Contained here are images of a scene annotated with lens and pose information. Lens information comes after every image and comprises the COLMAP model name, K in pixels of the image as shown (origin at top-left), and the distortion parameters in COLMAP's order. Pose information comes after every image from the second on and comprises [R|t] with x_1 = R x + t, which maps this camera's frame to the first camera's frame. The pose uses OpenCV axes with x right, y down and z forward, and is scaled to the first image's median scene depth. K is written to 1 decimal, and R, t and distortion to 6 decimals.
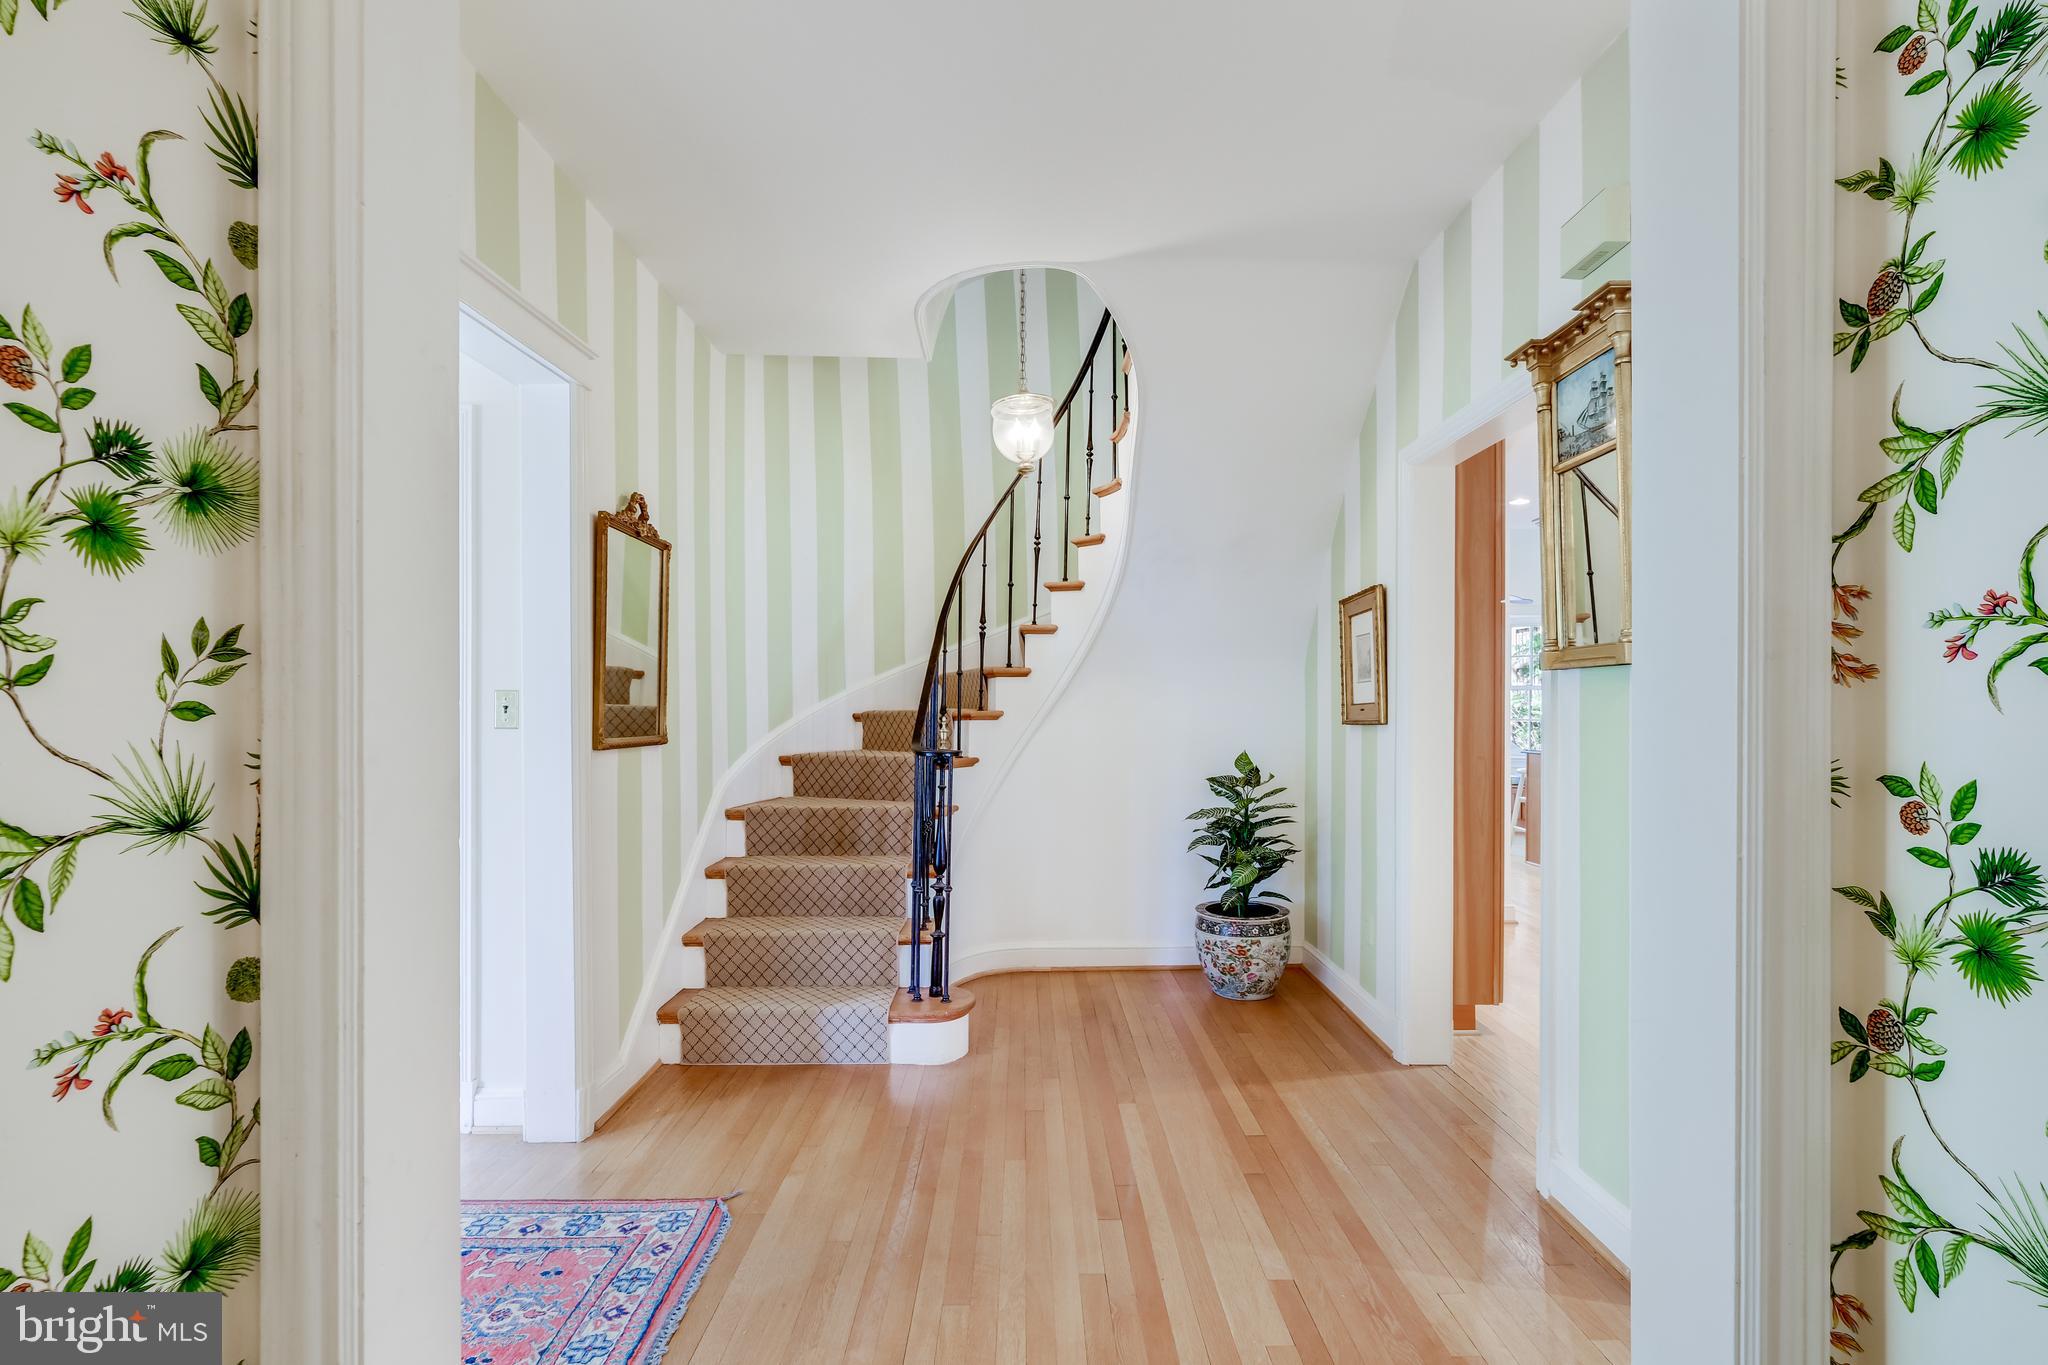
lens RADIAL K [[902.7, 0, 1033.4], [0, 902.7, 700.9], [0, 0, 1]] dist [-0.002560, -0.001226]
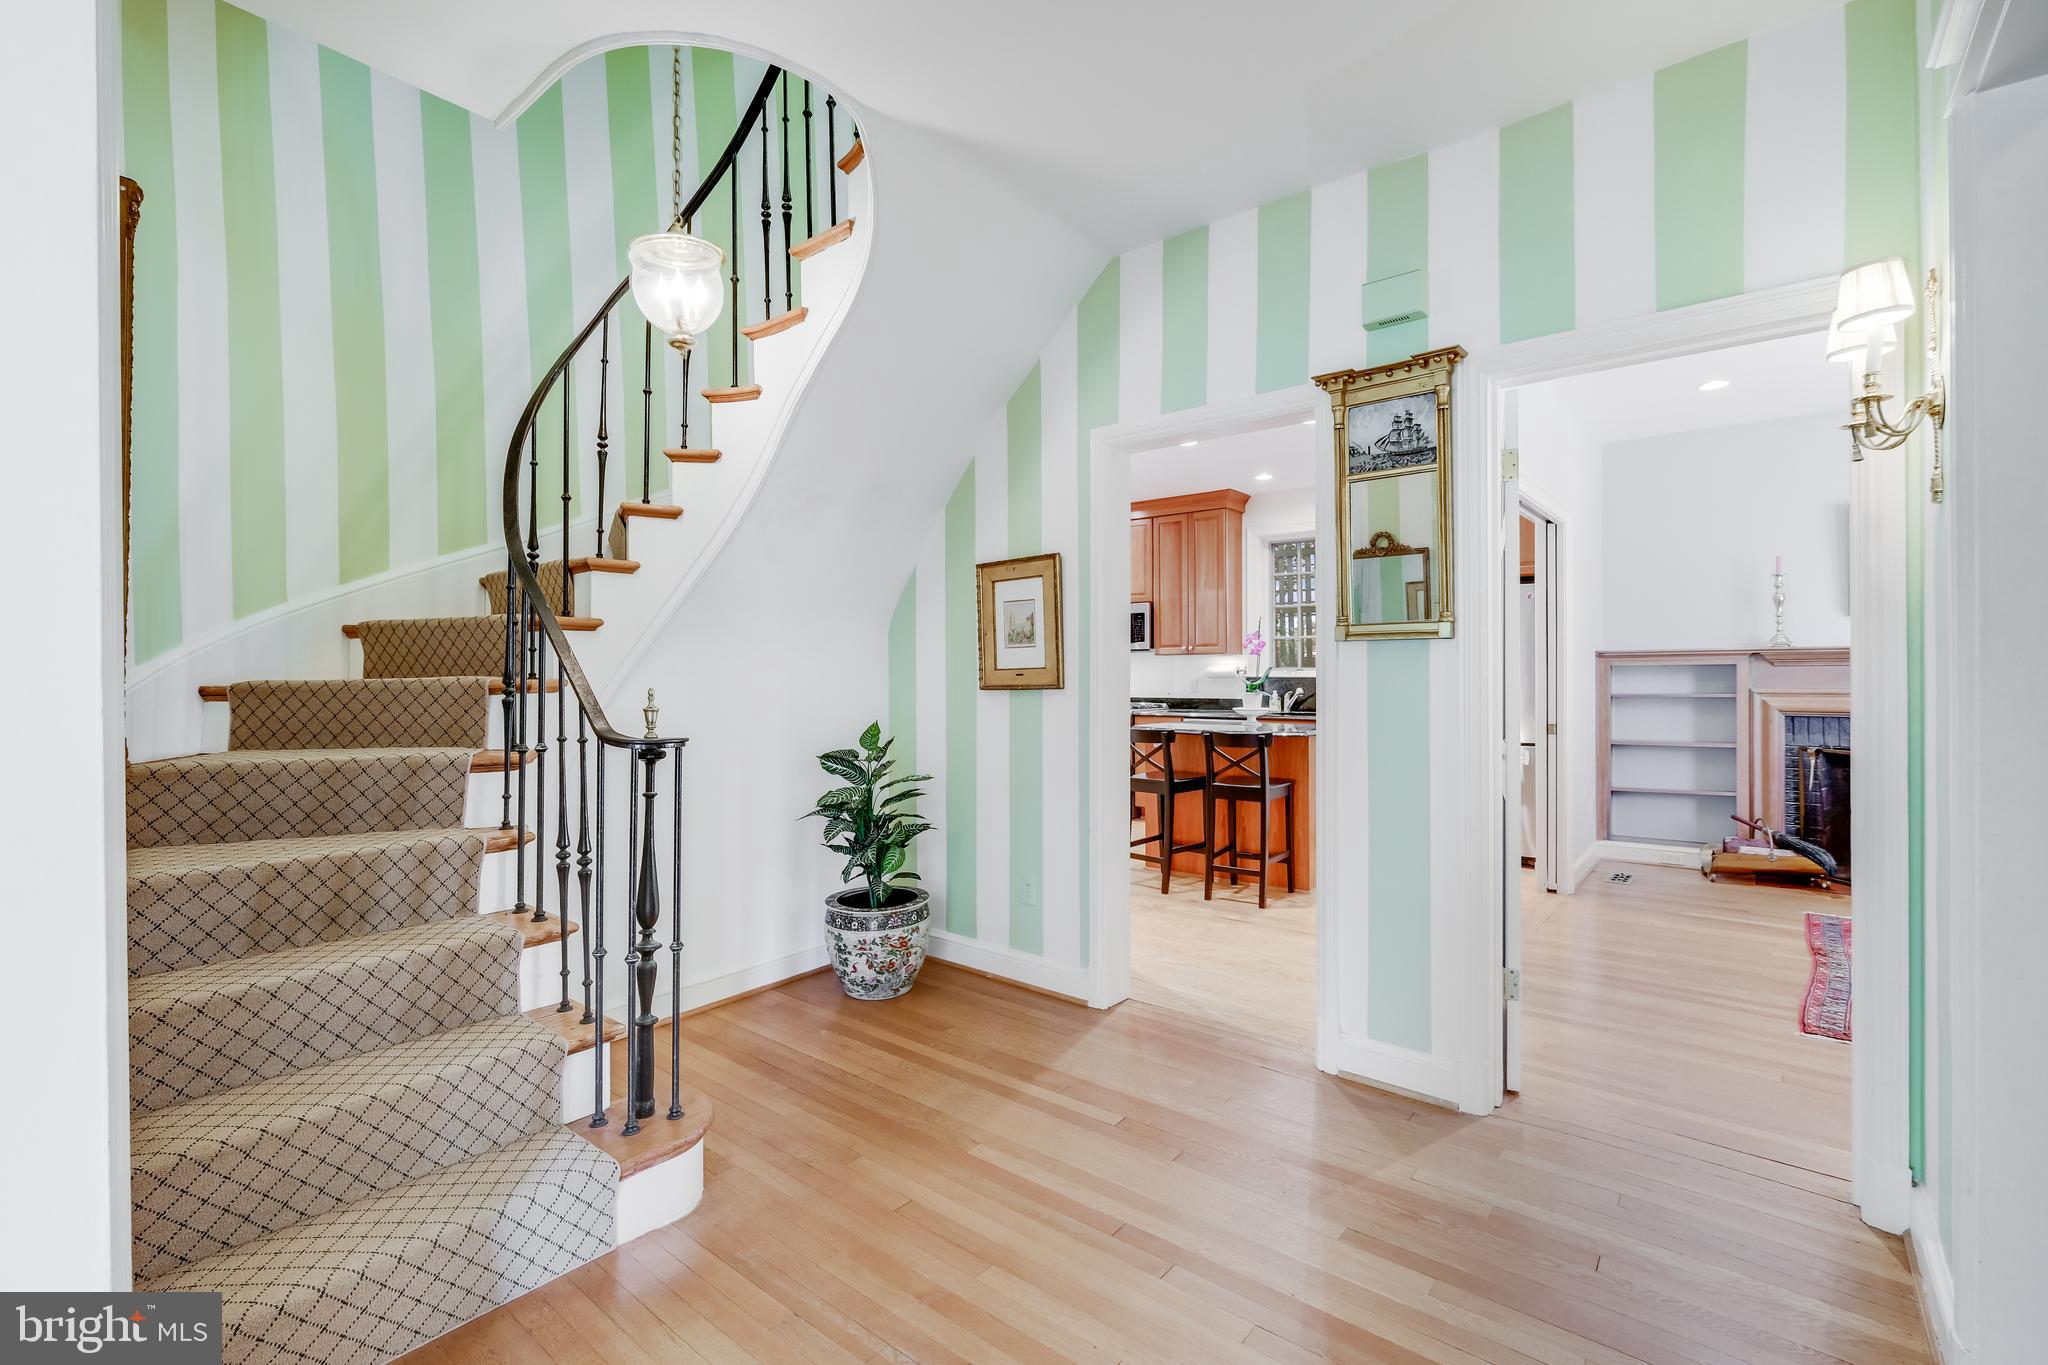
lens RADIAL K [[902.7, 0, 1030.9], [0, 902.7, 668.5], [0, 0, 1]] dist [-0.002560, -0.001226]
pose [[0.638314, 0.000909, 0.769775, -0.378890], [-0.002196, 0.999997, 0.000640, 0.001749], [-0.769773, -0.002099, 0.638315, 0.320190]]
